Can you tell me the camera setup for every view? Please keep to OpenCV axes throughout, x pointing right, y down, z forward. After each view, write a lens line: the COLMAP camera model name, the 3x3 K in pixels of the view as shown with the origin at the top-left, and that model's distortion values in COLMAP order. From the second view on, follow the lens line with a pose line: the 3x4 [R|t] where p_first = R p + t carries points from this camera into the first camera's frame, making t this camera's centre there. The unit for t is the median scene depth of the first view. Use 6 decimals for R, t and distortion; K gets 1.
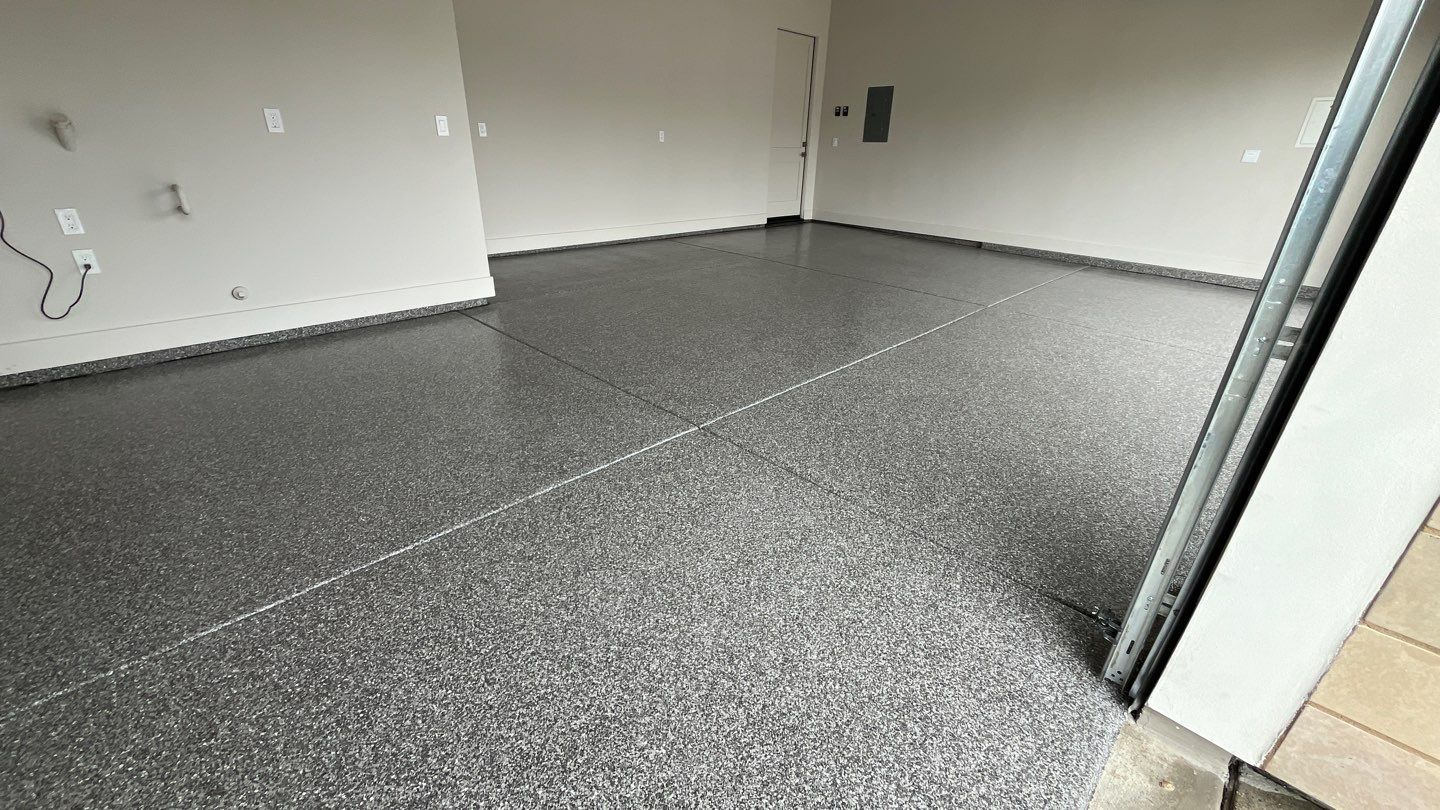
lens RADIAL K [[581.2, 0, 720.0], [0, 581.2, 405.0], [0, 0, 1]] dist [-0.001438, -0.000456]
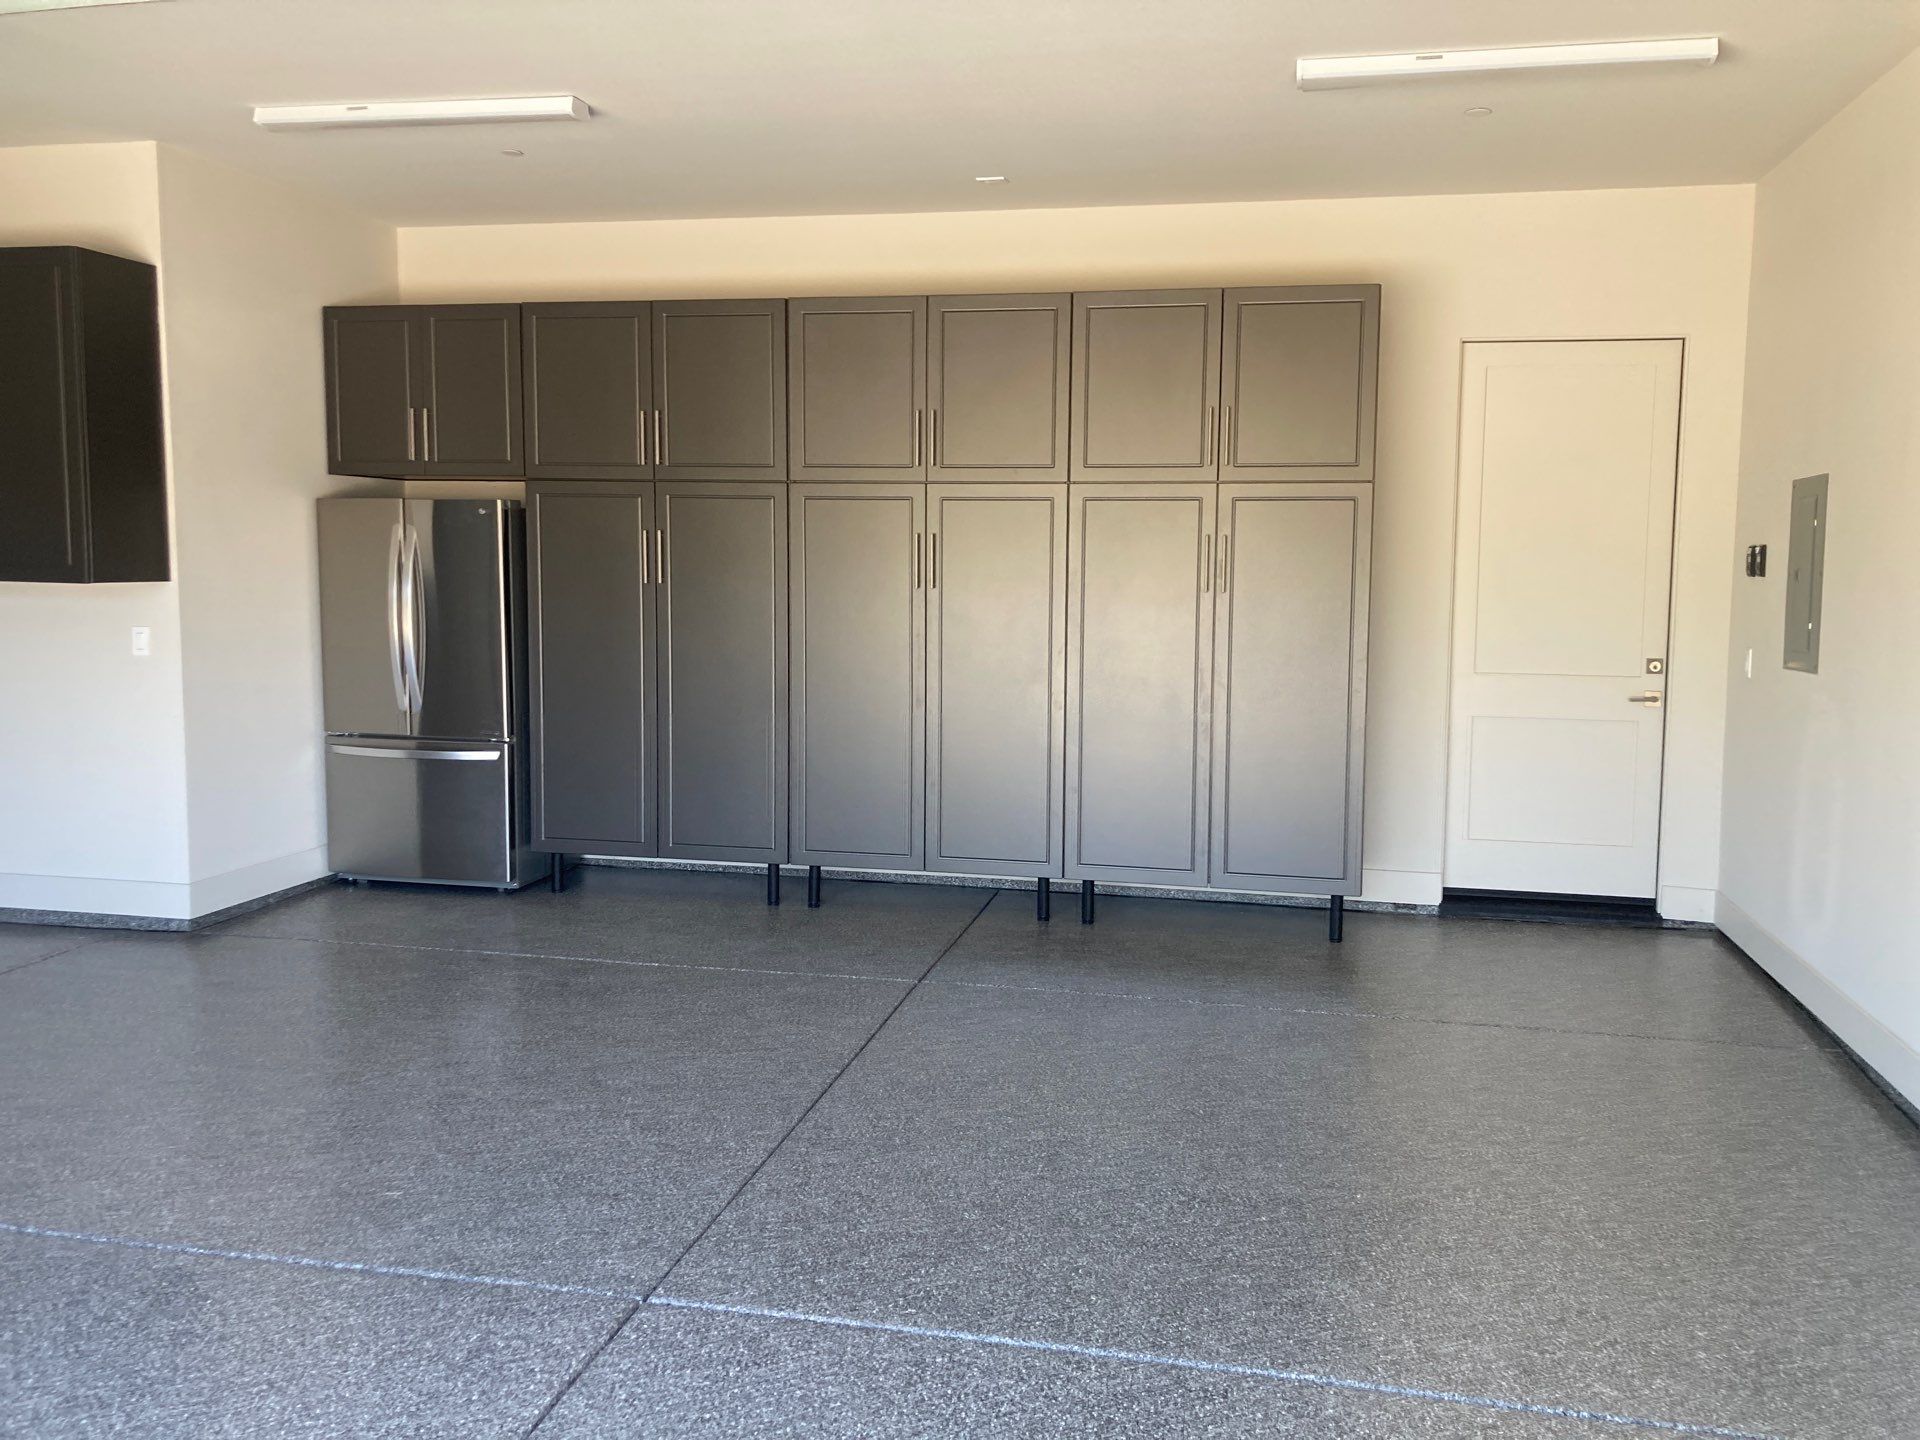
lens RADIAL K [[1508.4, 0, 960.0], [0, 1508.4, 720.0], [0, 0, 1]] dist [0.039361, -0.053725]
pose [[0.542550, 0.074163, -0.836743, 1.311949], [-0.346056, 0.927377, -0.142189, -0.451349], [0.765431, 0.366705, 0.528813, 0.799190]]
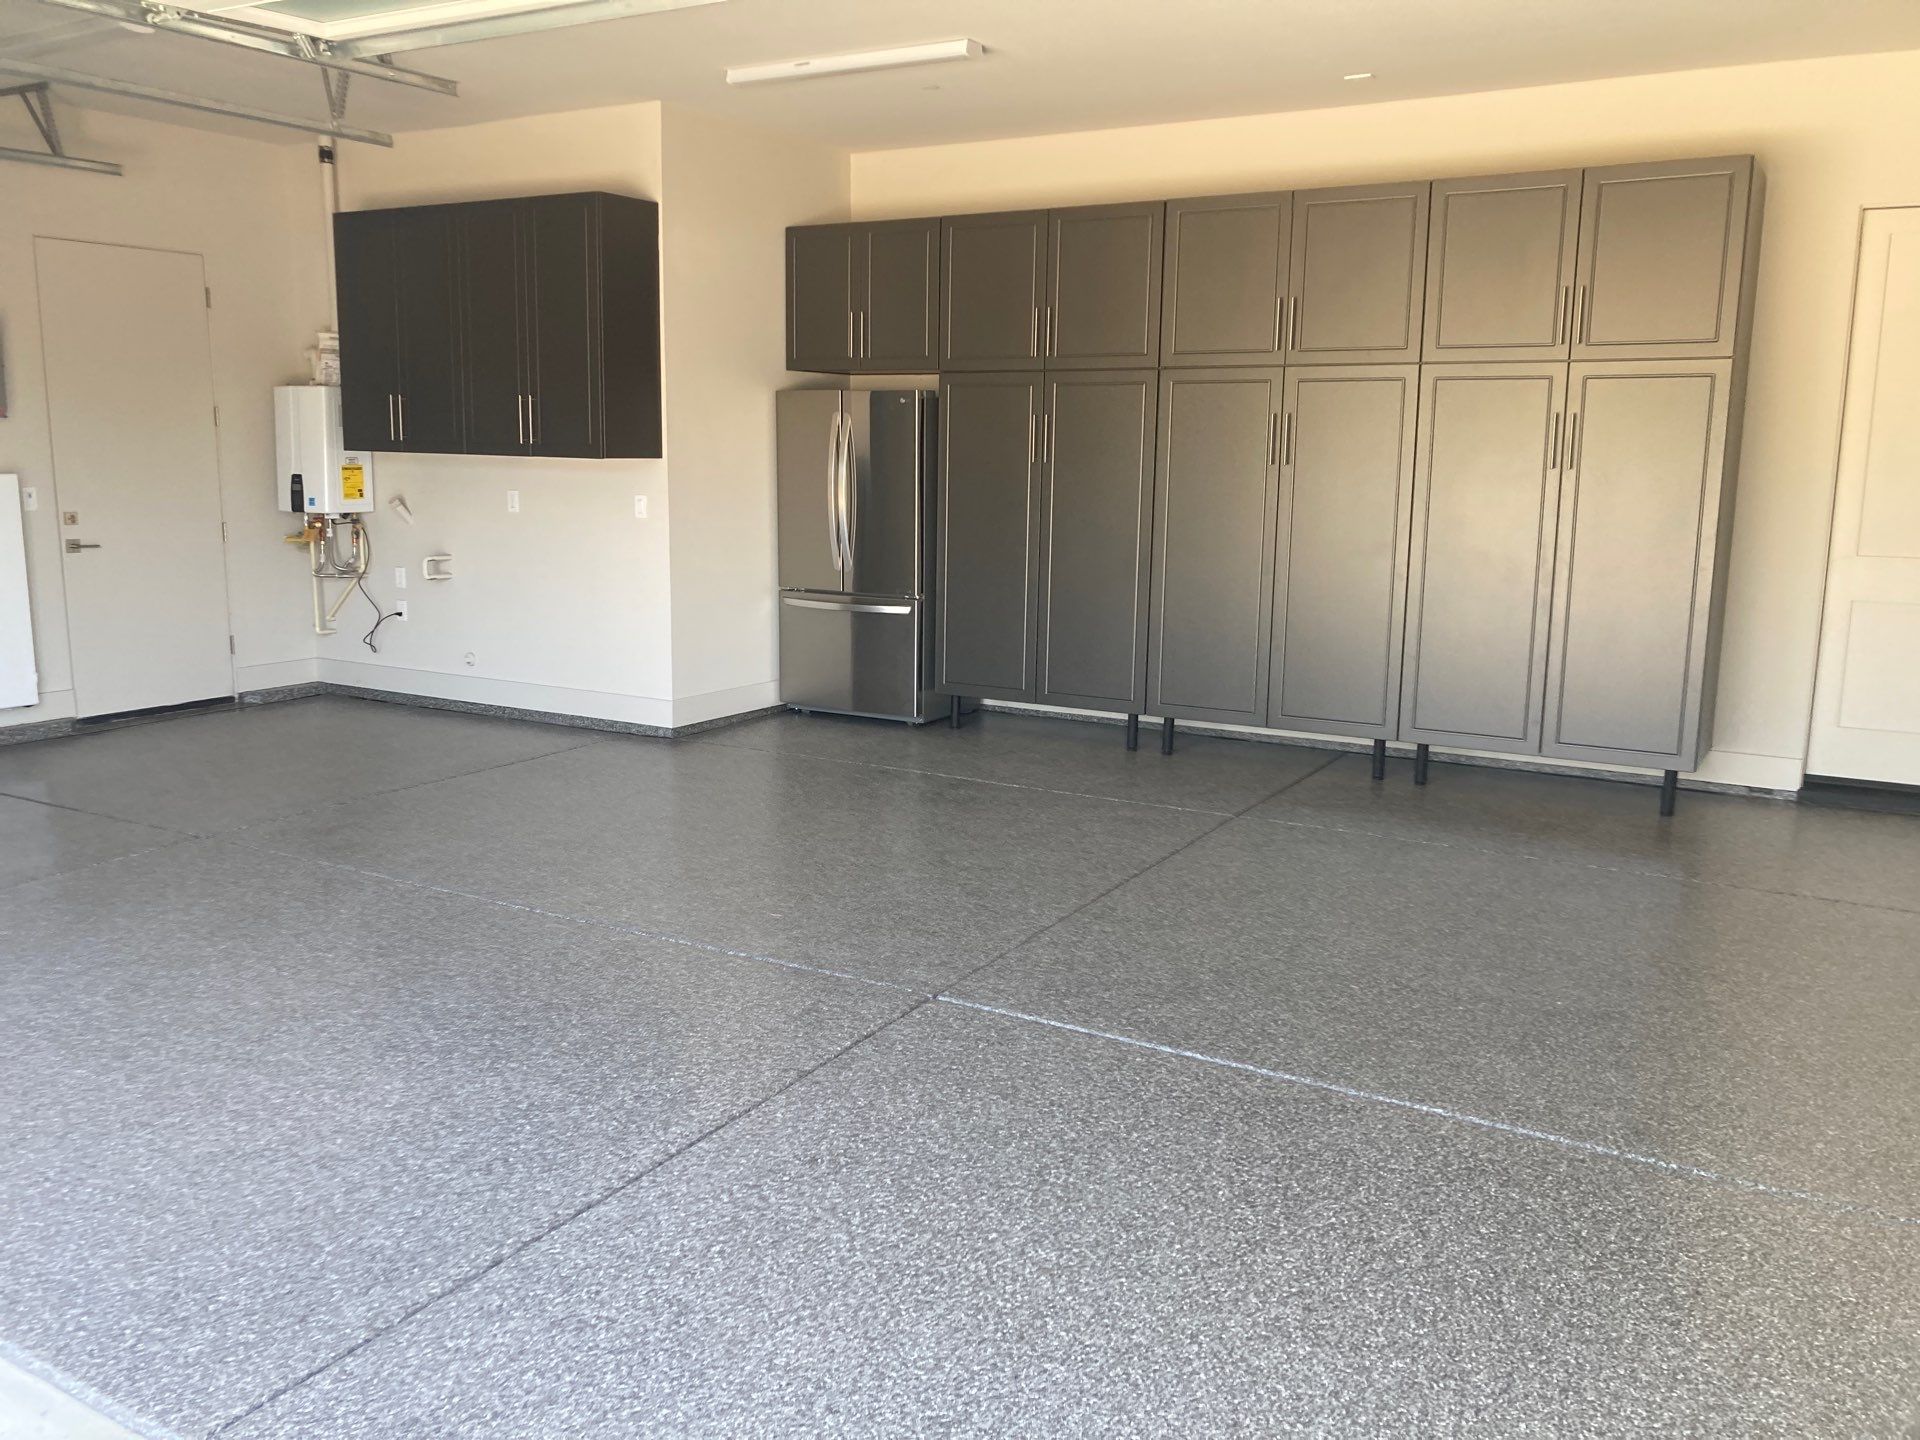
lens RADIAL K [[1578.8, 0, 960.0], [0, 1578.8, 720.0], [0, 0, 1]] dist [0.050378, -0.106686]
pose [[0.234977, 0.143798, -0.961305, 1.664297], [-0.406286, 0.912986, 0.037260, -0.447518], [0.883016, 0.381810, 0.272954, 0.859854]]
